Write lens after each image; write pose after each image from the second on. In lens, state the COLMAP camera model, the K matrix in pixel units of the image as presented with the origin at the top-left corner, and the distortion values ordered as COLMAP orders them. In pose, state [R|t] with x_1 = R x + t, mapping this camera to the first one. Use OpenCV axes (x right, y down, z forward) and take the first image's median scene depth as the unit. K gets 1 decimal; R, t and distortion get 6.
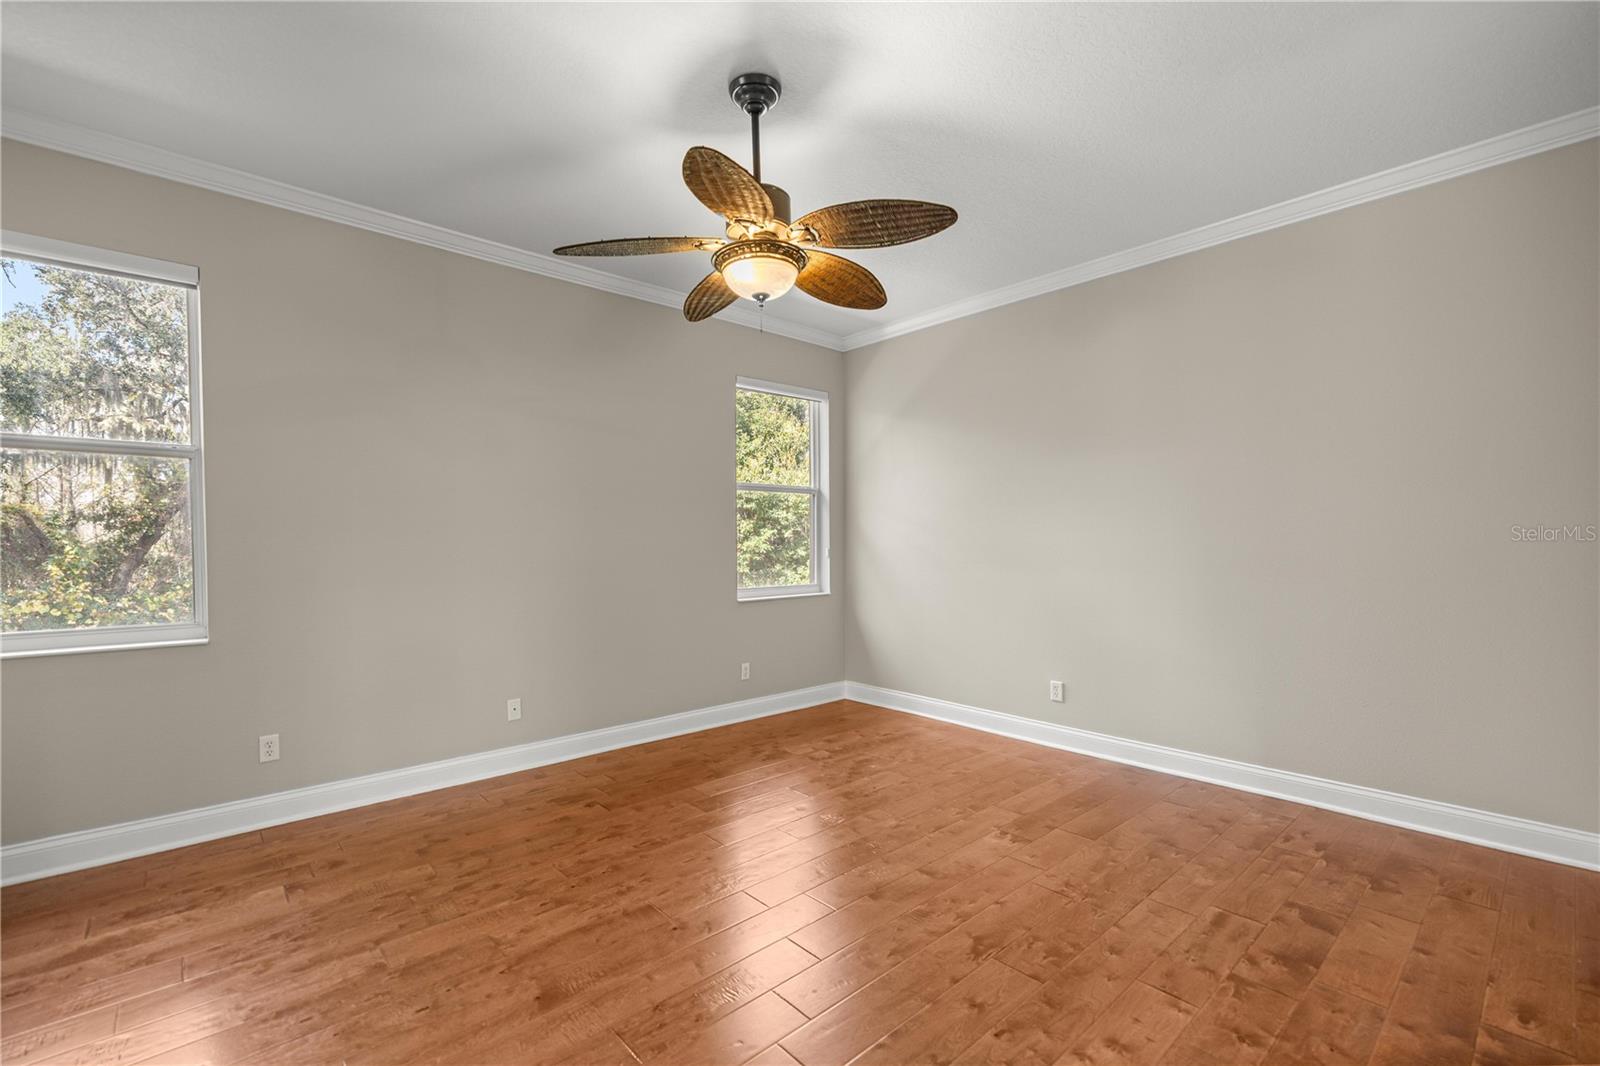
lens RADIAL K [[675.9, 0, 796.0], [0, 675.9, 535.3], [0, 0, 1]] dist [0.002345, 0.001760]
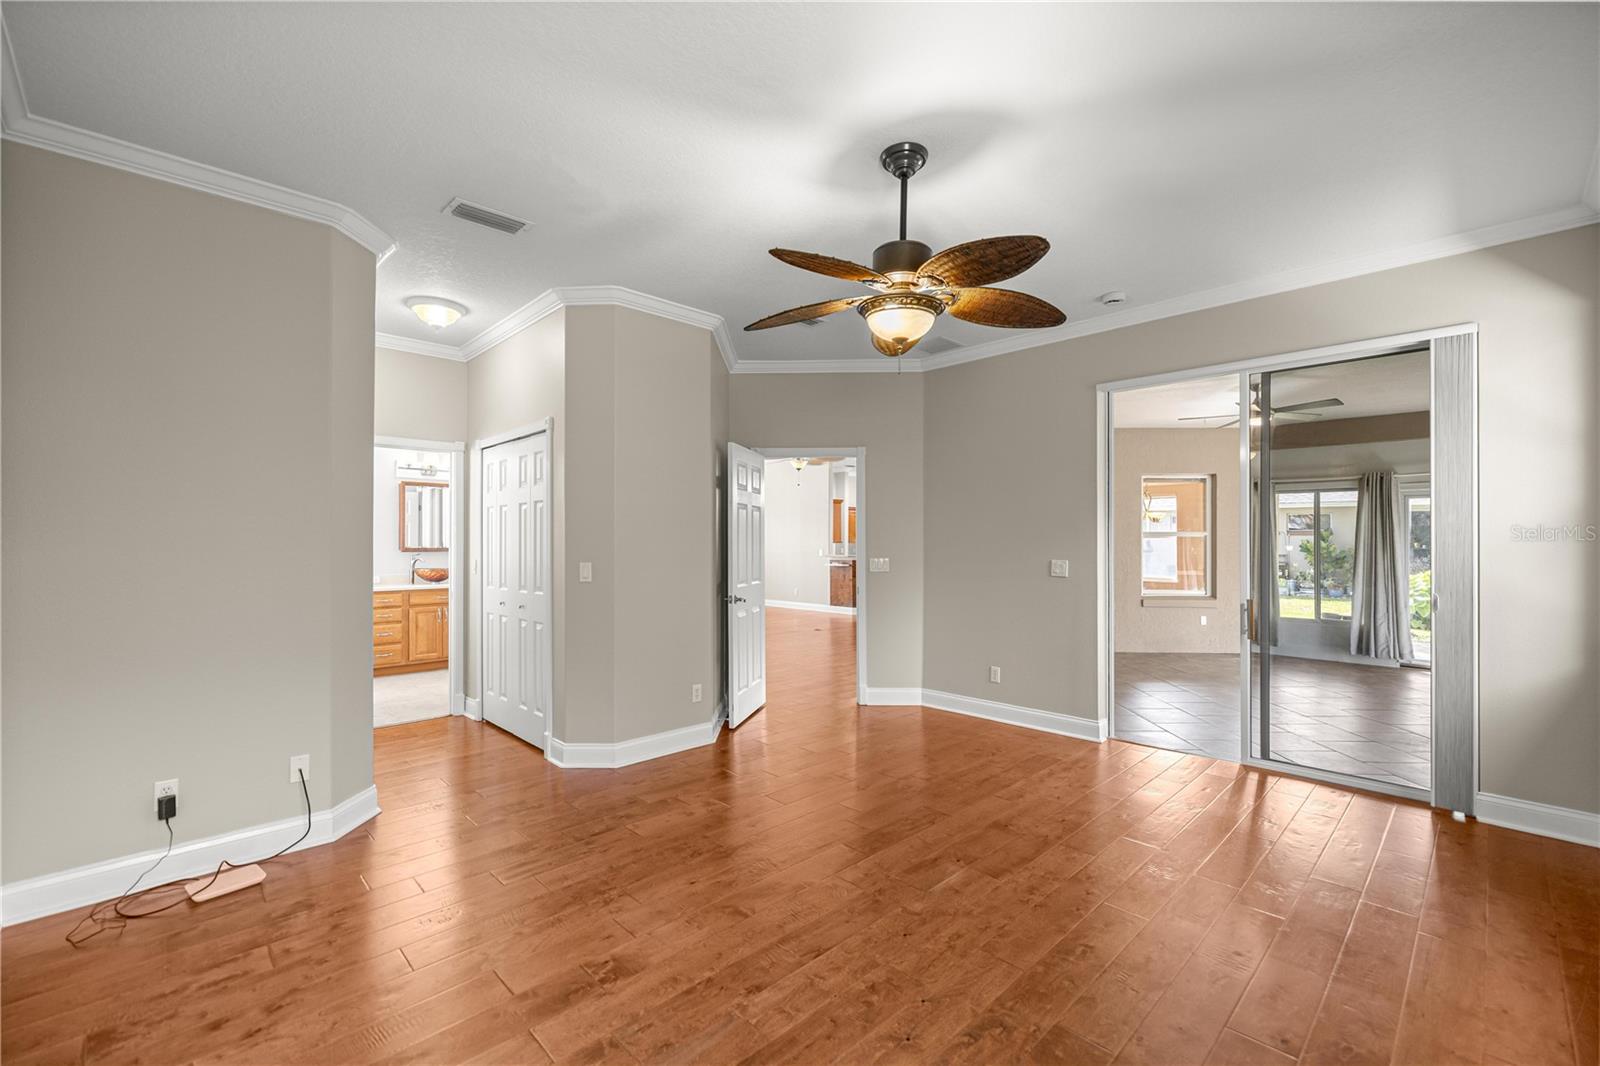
lens RADIAL K [[675.9, 0, 795.8], [0, 675.9, 541.3], [0, 0, 1]] dist [0.002345, 0.001760]
pose [[-0.999546, 0.006223, -0.029487, 0.147120], [0.006349, 0.999971, -0.004173, -0.022241], [0.029460, -0.004358, -0.999556, 2.038613]]
